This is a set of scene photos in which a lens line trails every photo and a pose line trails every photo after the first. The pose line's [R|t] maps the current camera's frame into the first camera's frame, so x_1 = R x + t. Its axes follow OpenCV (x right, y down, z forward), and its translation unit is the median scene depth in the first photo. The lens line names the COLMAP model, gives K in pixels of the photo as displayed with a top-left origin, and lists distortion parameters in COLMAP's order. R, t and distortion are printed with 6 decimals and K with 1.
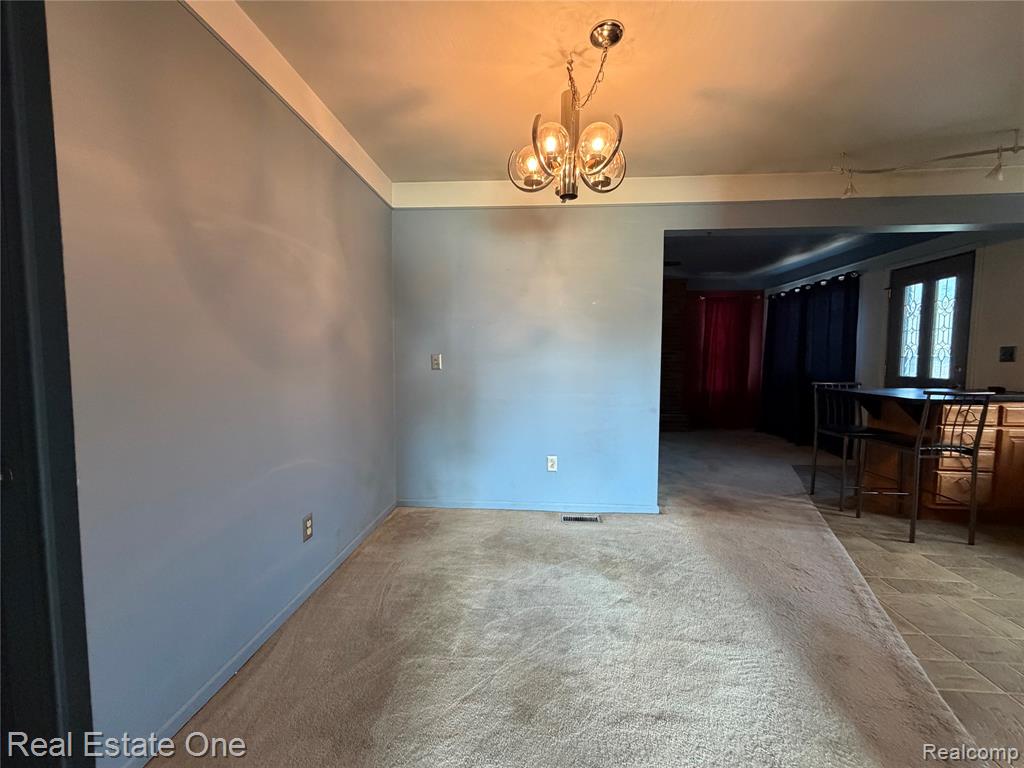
lens RADIAL K [[405.0, 0, 505.8], [0, 405.0, 387.5], [0, 0, 1]] dist [-0.001689, -0.000480]
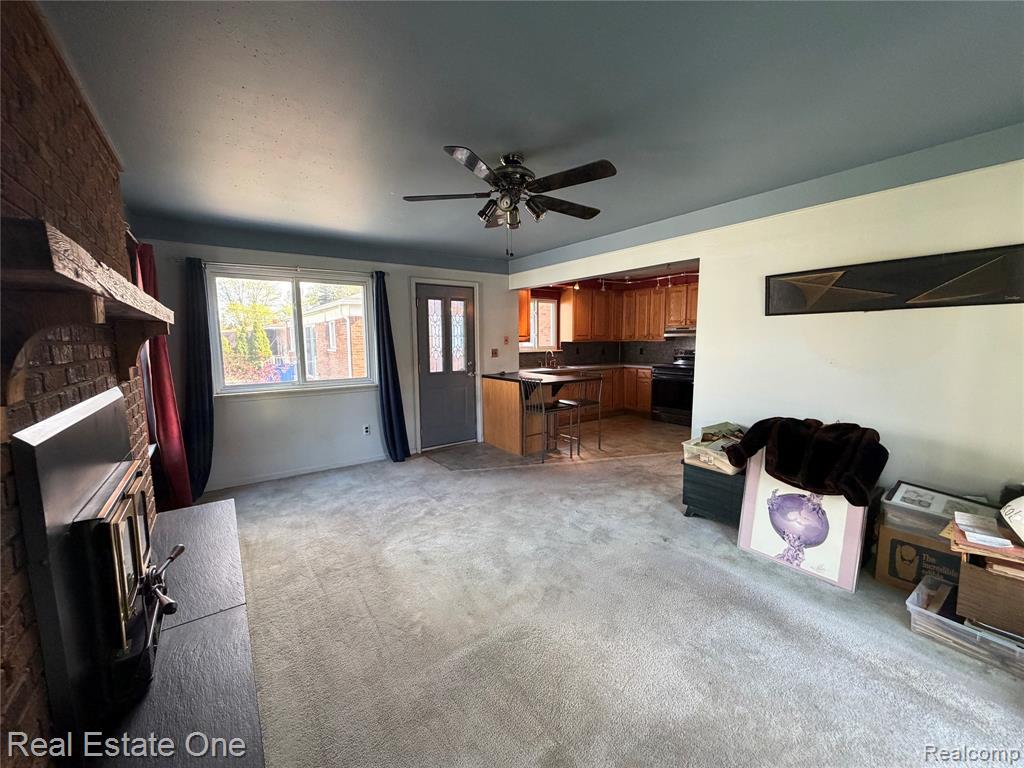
lens RADIAL K [[405.0, 0, 510.8], [0, 405.0, 380.7], [0, 0, 1]] dist [-0.001689, -0.000480]
pose [[-0.658273, -0.071632, 0.749364, -0.118945], [0.065234, 0.986289, 0.151584, -0.196238], [-0.749948, 0.148668, -0.644575, 1.815789]]
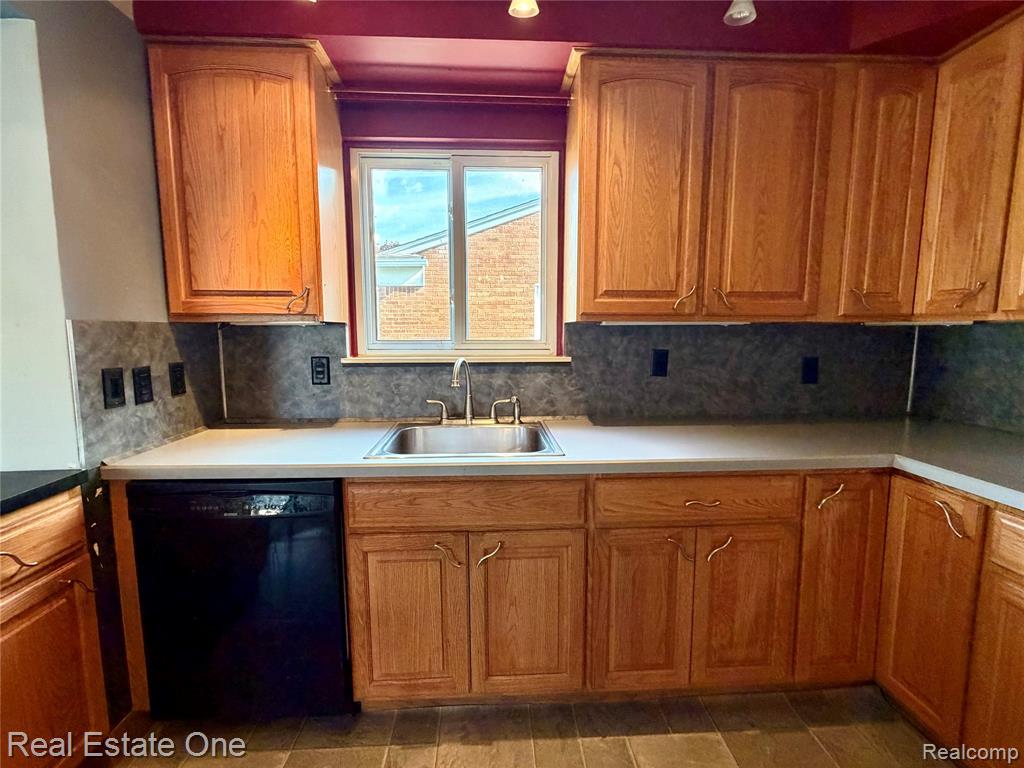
lens RADIAL K [[458.7, 0, 511.4], [0, 458.7, 383.4], [0, 0, 1]] dist [-0.003738, 0.002309]
pose [[-0.141607, -0.113093, 0.983442, 0.680204], [0.074638, 0.989405, 0.124526, -0.069416], [-0.987105, 0.091036, -0.131666, 0.467673]]
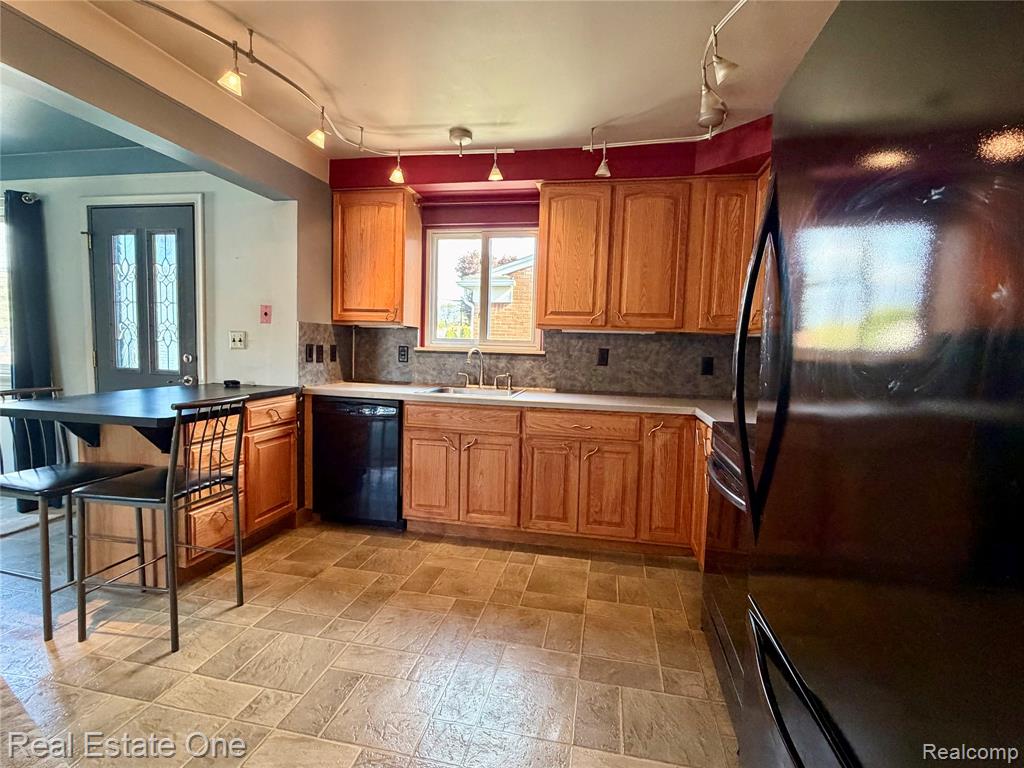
lens RADIAL K [[493.4, 0, 512.0], [0, 493.4, 381.3], [0, 0, 1]] dist [-0.002198, 0.002905]
pose [[0.101693, -0.068710, 0.992440, 0.247811], [0.044336, 0.996934, 0.064478, -0.033587], [-0.993827, 0.037444, 0.104427, 0.288120]]
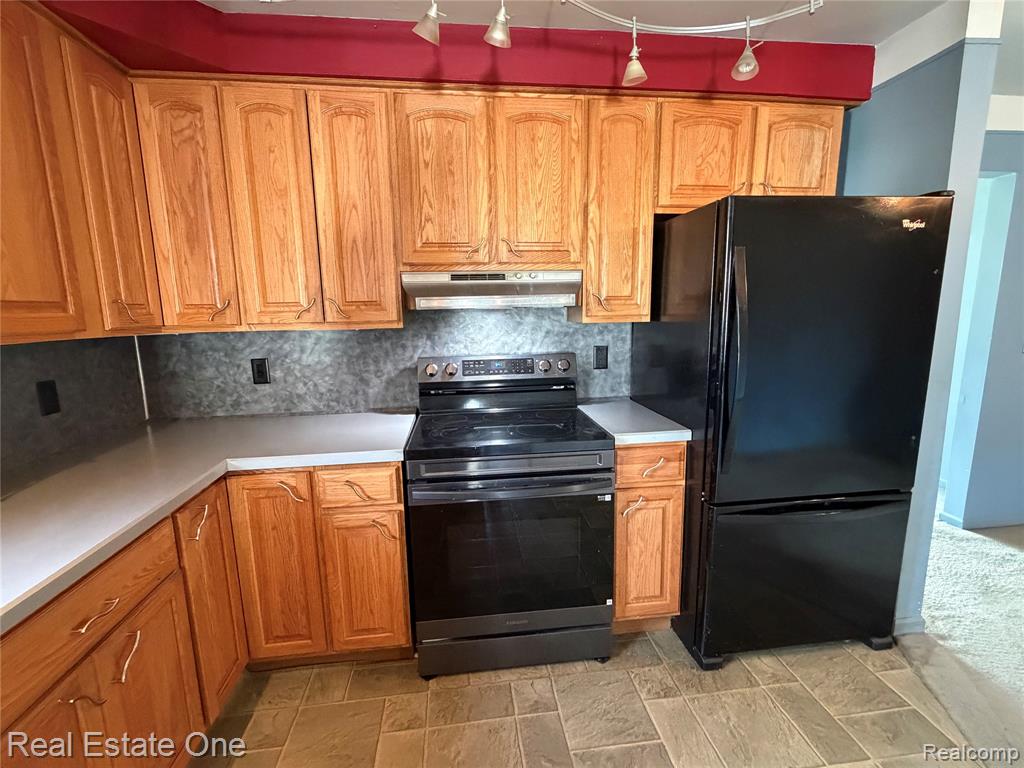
lens RADIAL K [[458.7, 0, 511.5], [0, 458.7, 383.8], [0, 0, 1]] dist [-0.003738, 0.002309]
pose [[-0.976339, 0.052490, -0.209776, 0.843439], [0.003143, 0.973435, 0.228942, -0.100627], [0.216221, 0.222866, -0.950568, 0.542981]]
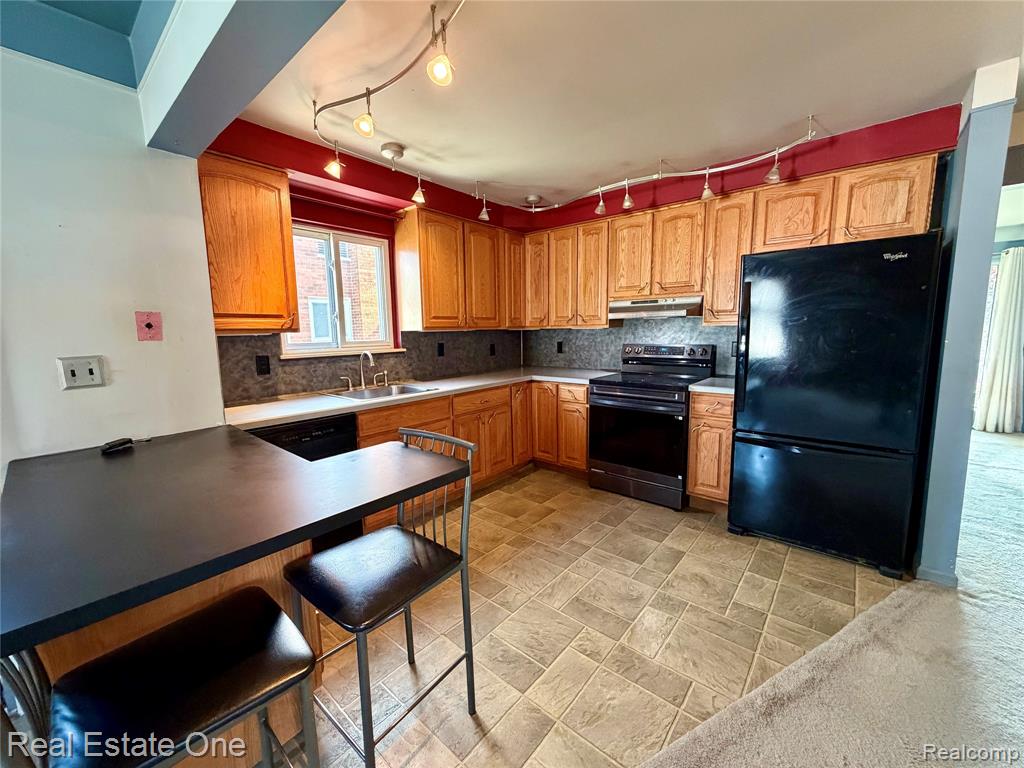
lens RADIAL K [[405.0, 0, 509.5], [0, 405.0, 380.3], [0, 0, 1]] dist [-0.001689, -0.000480]
pose [[-0.819098, -0.059148, 0.570597, 0.480744], [0.058966, 0.980720, 0.186308, -0.115040], [-0.570616, 0.186250, -0.799818, 0.944422]]
